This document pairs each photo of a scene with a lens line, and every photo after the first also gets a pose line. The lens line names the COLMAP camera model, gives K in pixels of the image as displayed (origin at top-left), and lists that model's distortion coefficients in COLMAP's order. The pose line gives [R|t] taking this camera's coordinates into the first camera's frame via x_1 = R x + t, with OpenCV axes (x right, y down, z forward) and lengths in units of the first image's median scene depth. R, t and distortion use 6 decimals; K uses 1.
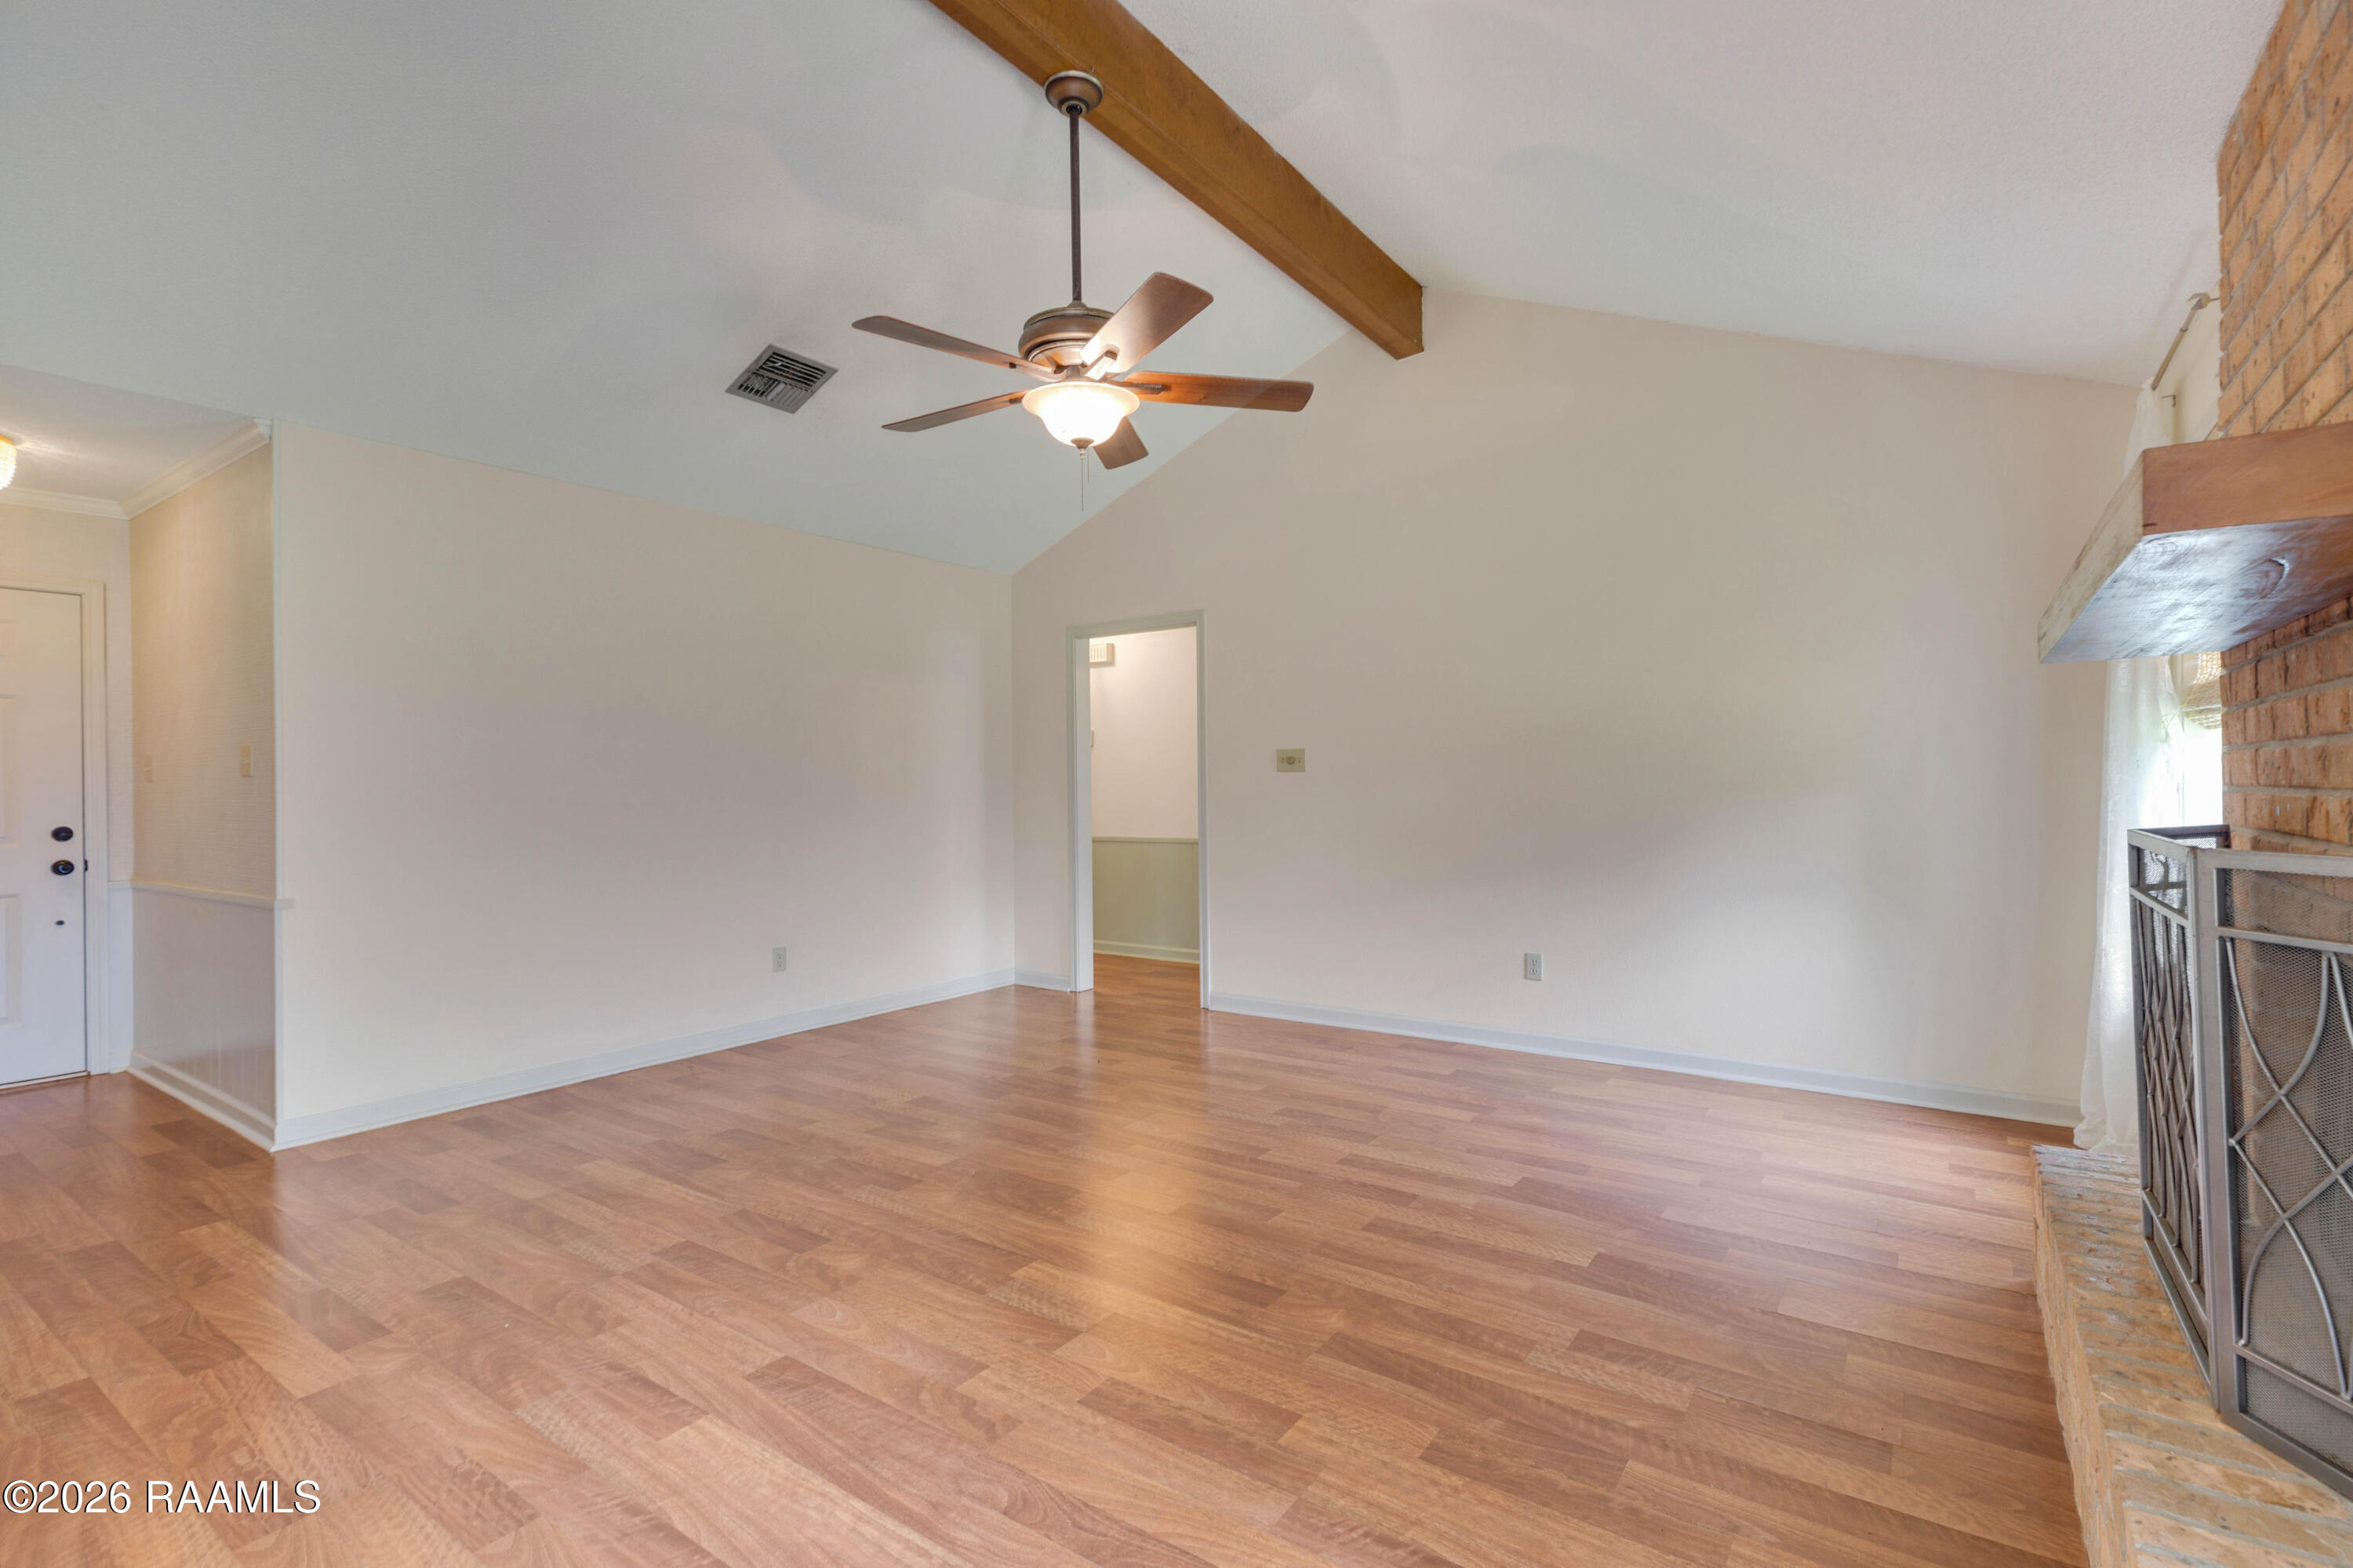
lens RADIAL K [[1059.0, 0, 1186.2], [0, 1059.0, 793.5], [0, 0, 1]] dist [0.003031, 0.001248]
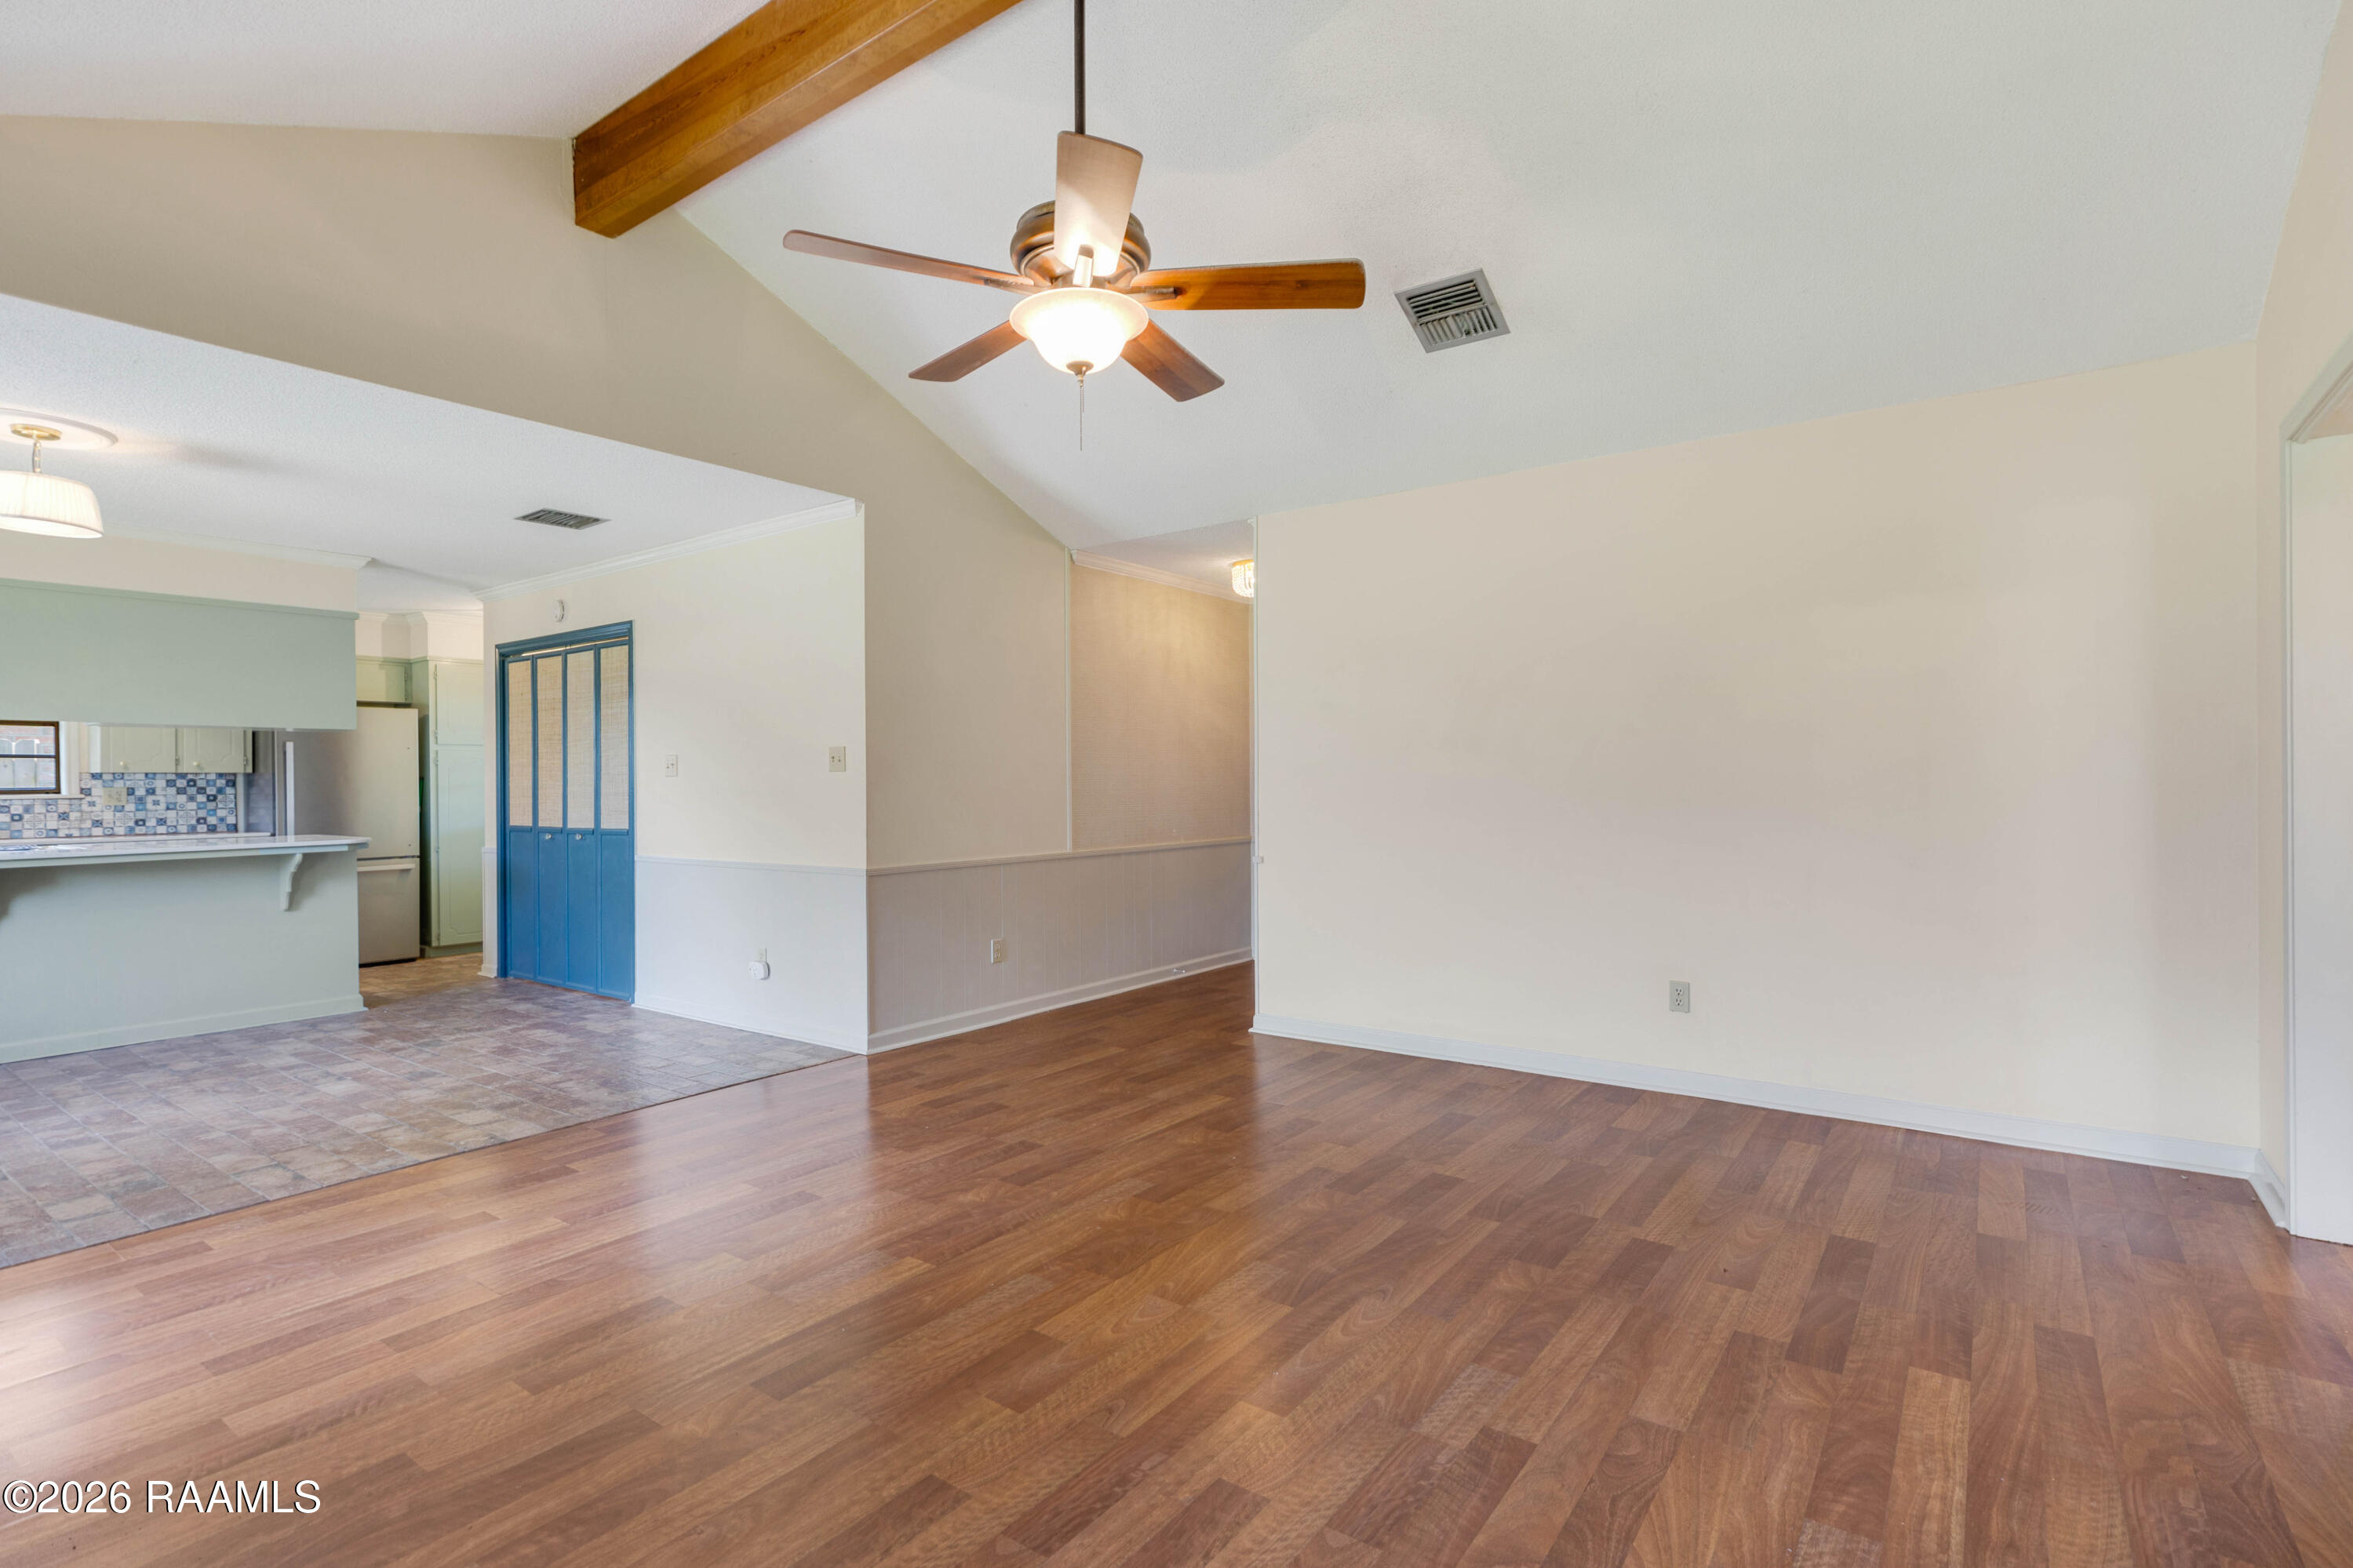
lens RADIAL K [[1155.8, 0, 1176.5], [0, 1155.8, 784.0], [0, 0, 1]] dist [-0.003276, 0.010362]
pose [[-0.028611, 0.012479, -0.999513, 0.931788], [0.002655, 0.999919, 0.012408, -0.022274], [0.999587, -0.002299, -0.028642, 1.265486]]
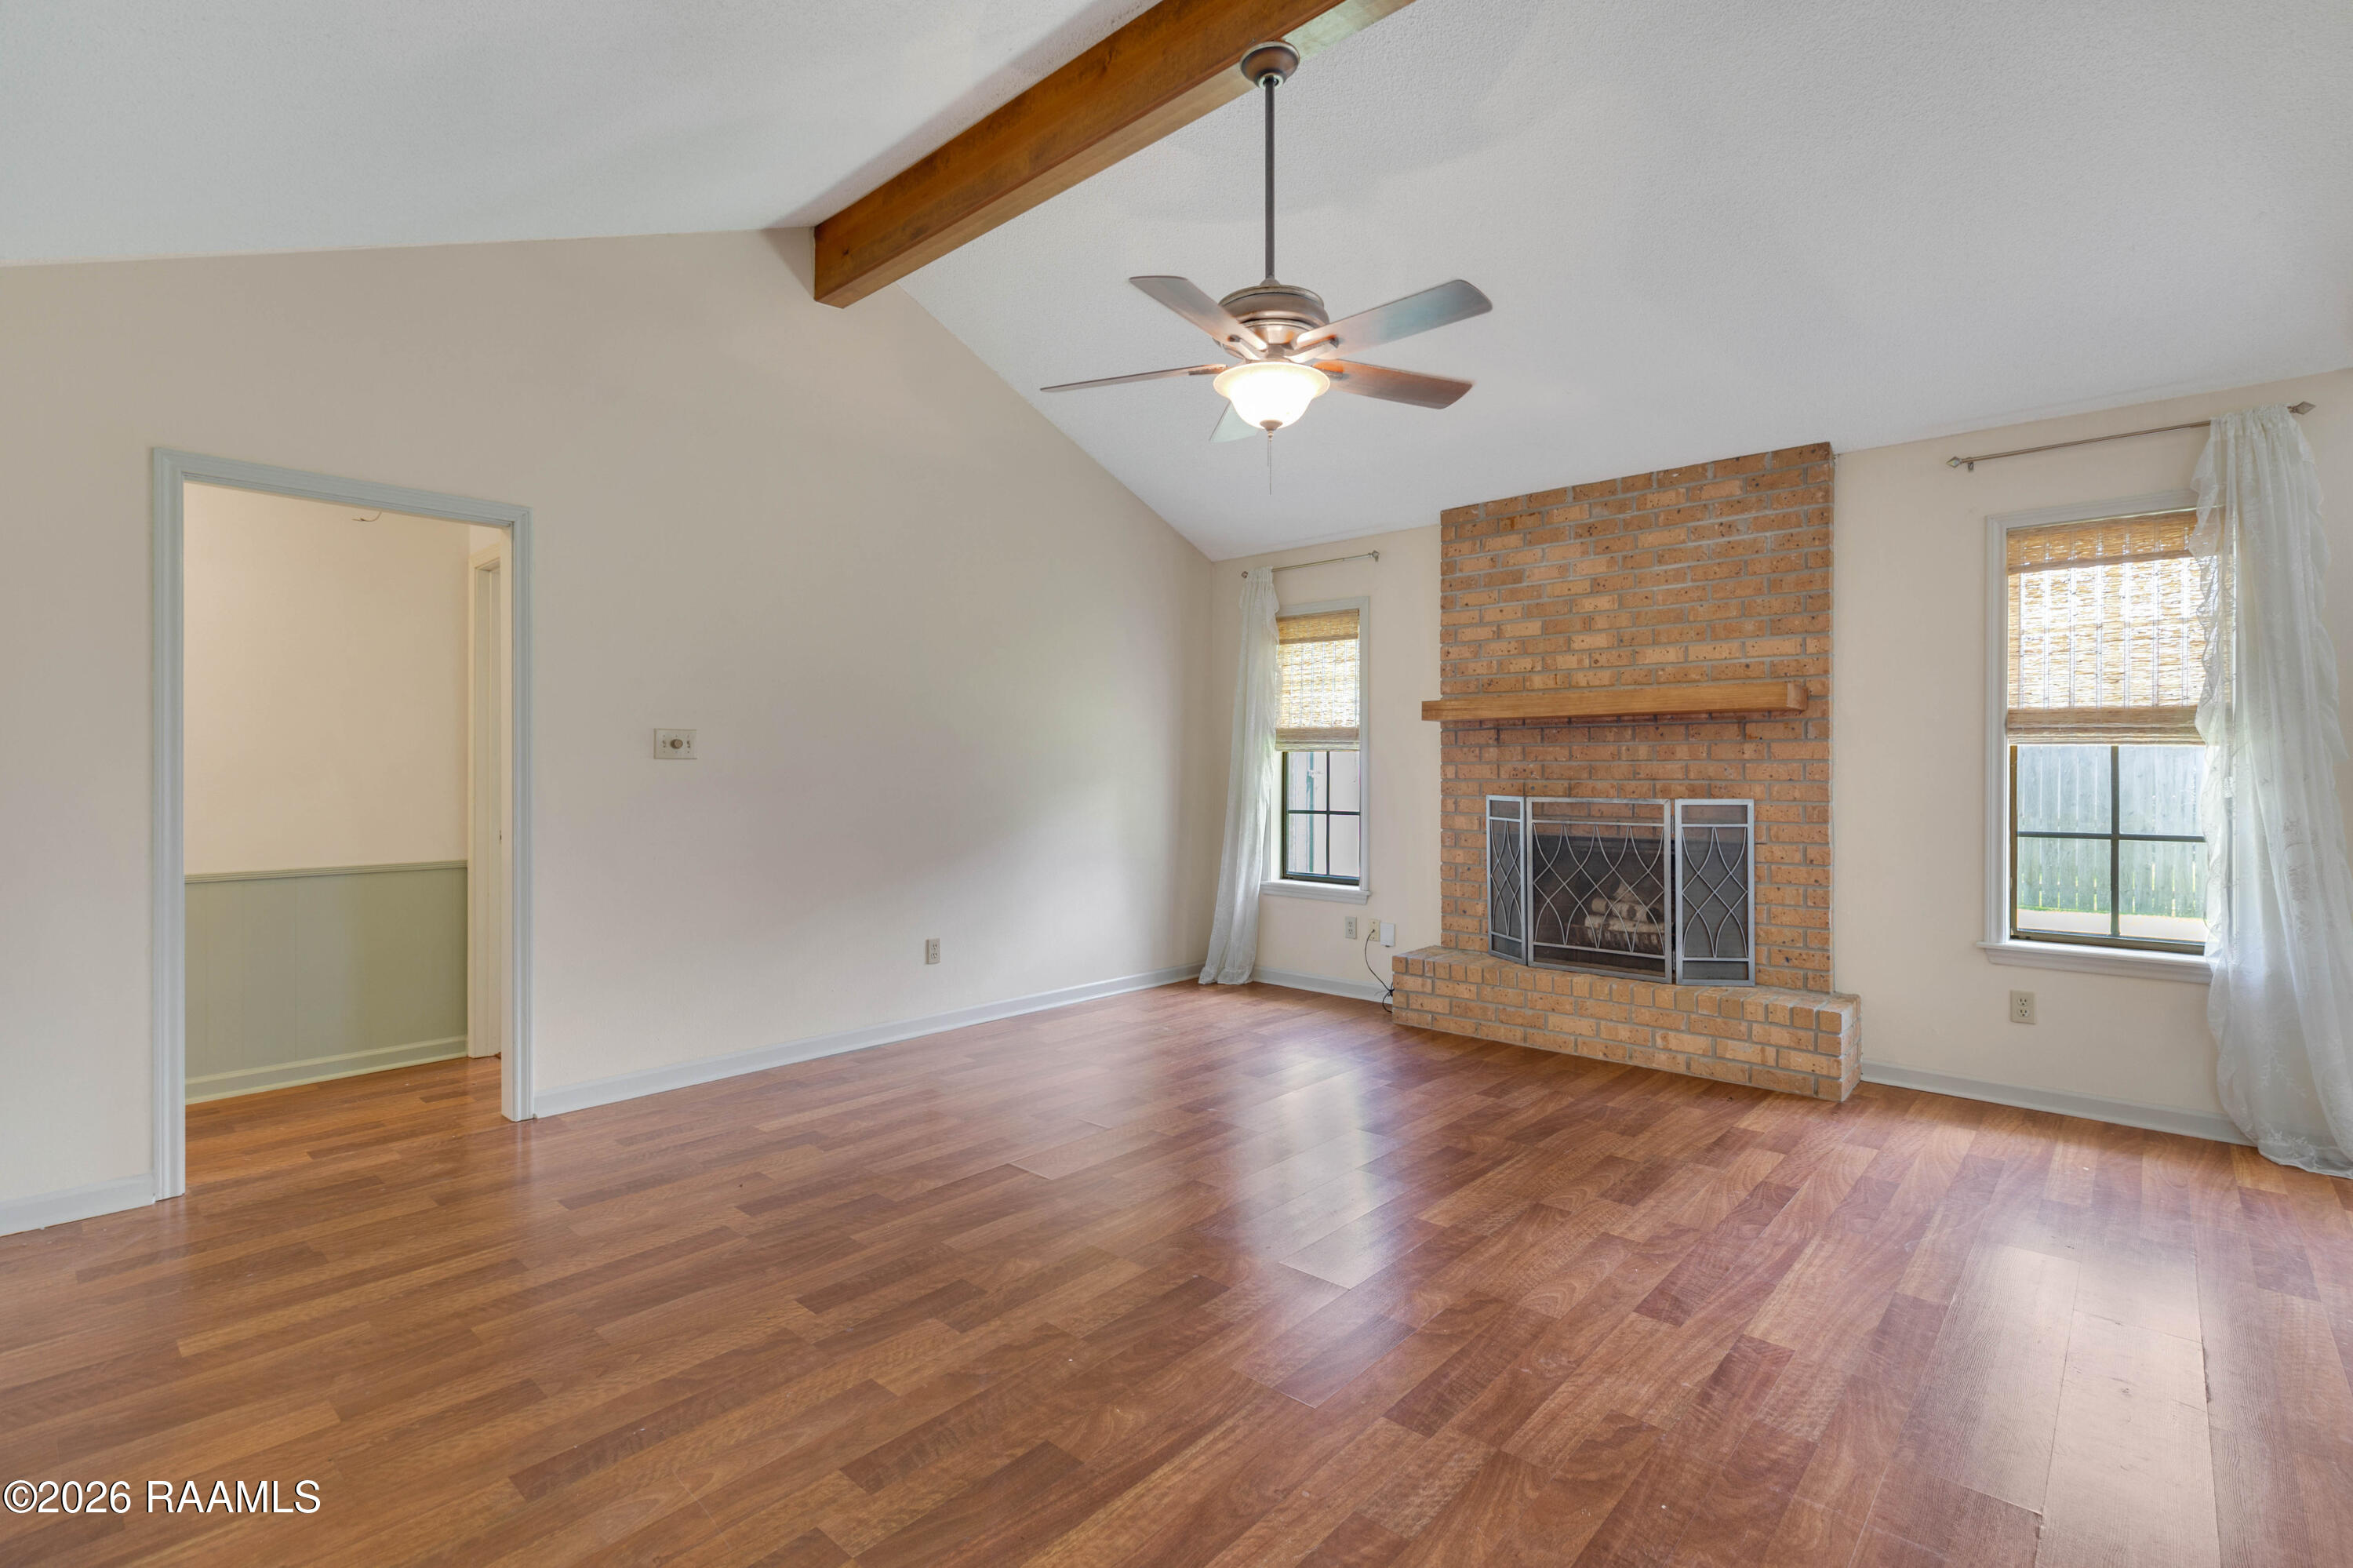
lens RADIAL K [[1086.9, 0, 1176.5], [0, 1086.9, 784.0], [0, 0, 1]] dist [0.005109, 0.000861]
pose [[0.130759, 0.002021, 0.991412, -1.277886], [0.005379, 0.999982, -0.002748, 0.001907], [-0.991400, 0.005692, 0.130746, 1.099849]]
